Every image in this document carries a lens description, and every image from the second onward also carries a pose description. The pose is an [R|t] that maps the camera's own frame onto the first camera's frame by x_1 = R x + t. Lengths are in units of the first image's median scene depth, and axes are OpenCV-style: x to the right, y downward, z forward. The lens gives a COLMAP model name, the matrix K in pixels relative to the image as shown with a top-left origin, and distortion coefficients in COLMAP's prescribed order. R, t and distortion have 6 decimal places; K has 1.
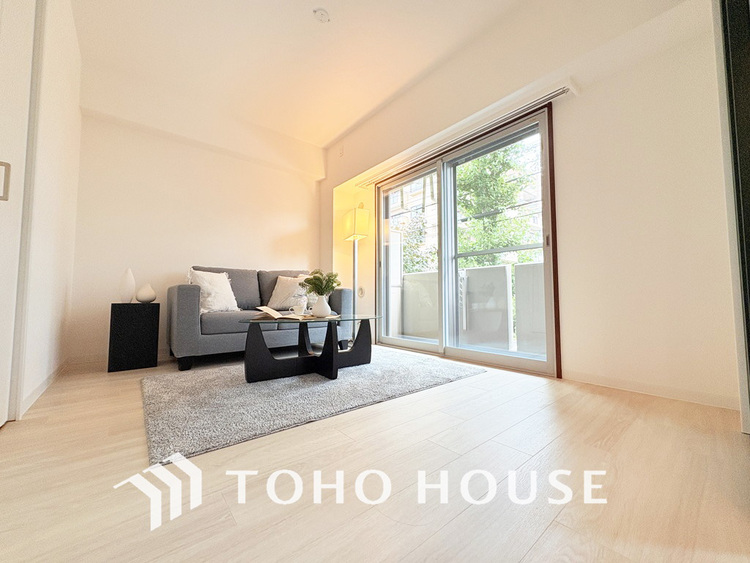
lens RADIAL K [[299.3, 0, 374.2], [0, 299.3, 279.7], [0, 0, 1]] dist [0.001241, 0.000307]
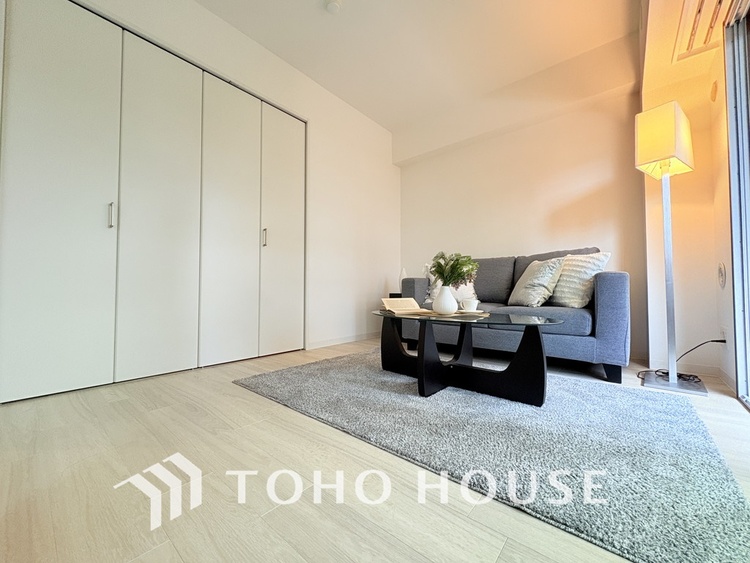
lens RADIAL K [[299.3, 0, 374.2], [0, 299.3, 279.7], [0, 0, 1]] dist [0.001241, 0.000307]
pose [[0.178668, -0.030776, -0.983428, 0.611162], [0.059248, 0.998033, -0.020469, 0.046103], [0.982124, -0.054609, 0.180140, 0.771774]]
